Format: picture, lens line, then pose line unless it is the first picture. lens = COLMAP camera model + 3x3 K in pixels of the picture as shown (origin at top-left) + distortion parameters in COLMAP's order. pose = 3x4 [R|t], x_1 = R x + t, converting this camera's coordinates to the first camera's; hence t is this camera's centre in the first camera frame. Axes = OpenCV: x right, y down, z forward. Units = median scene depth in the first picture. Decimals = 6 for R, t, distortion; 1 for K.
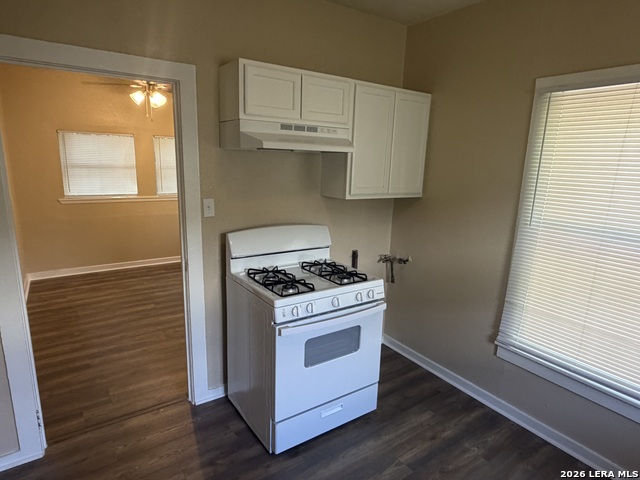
lens RADIAL K [[387.3, 0, 319.7], [0, 387.3, 242.3], [0, 0, 1]] dist [0.000442, 0.000511]
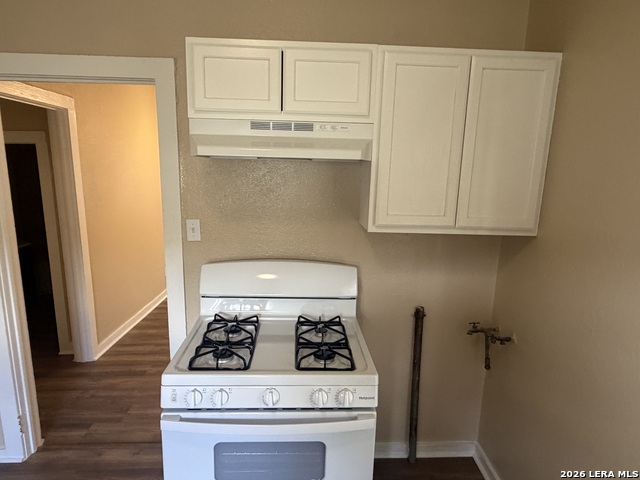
lens RADIAL K [[387.3, 0, 314.5], [0, 387.3, 240.7], [0, 0, 1]] dist [0.000442, 0.000511]
pose [[0.843457, 0.089731, -0.529649, 0.314547], [-0.109547, 0.993963, -0.006059, -0.076932], [0.525908, 0.063132, 0.848195, 0.375839]]
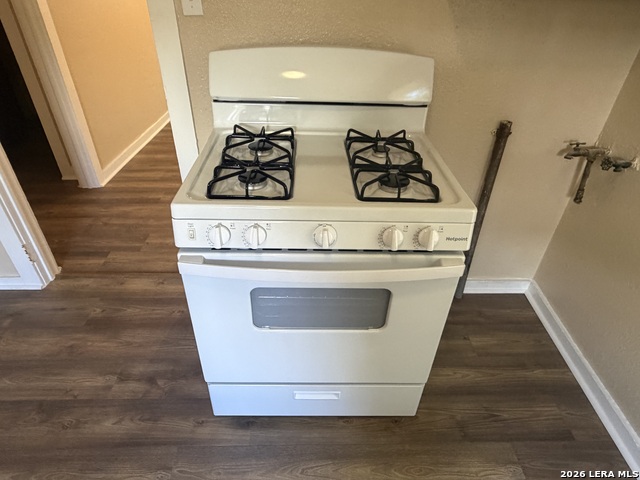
lens RADIAL K [[387.3, 0, 312.8], [0, 387.3, 241.2], [0, 0, 1]] dist [0.000442, 0.000511]
pose [[0.825359, 0.316057, -0.467858, 0.187034], [-0.113718, 0.904715, 0.410560, -0.018017], [0.553038, -0.285655, 0.782656, 0.488243]]
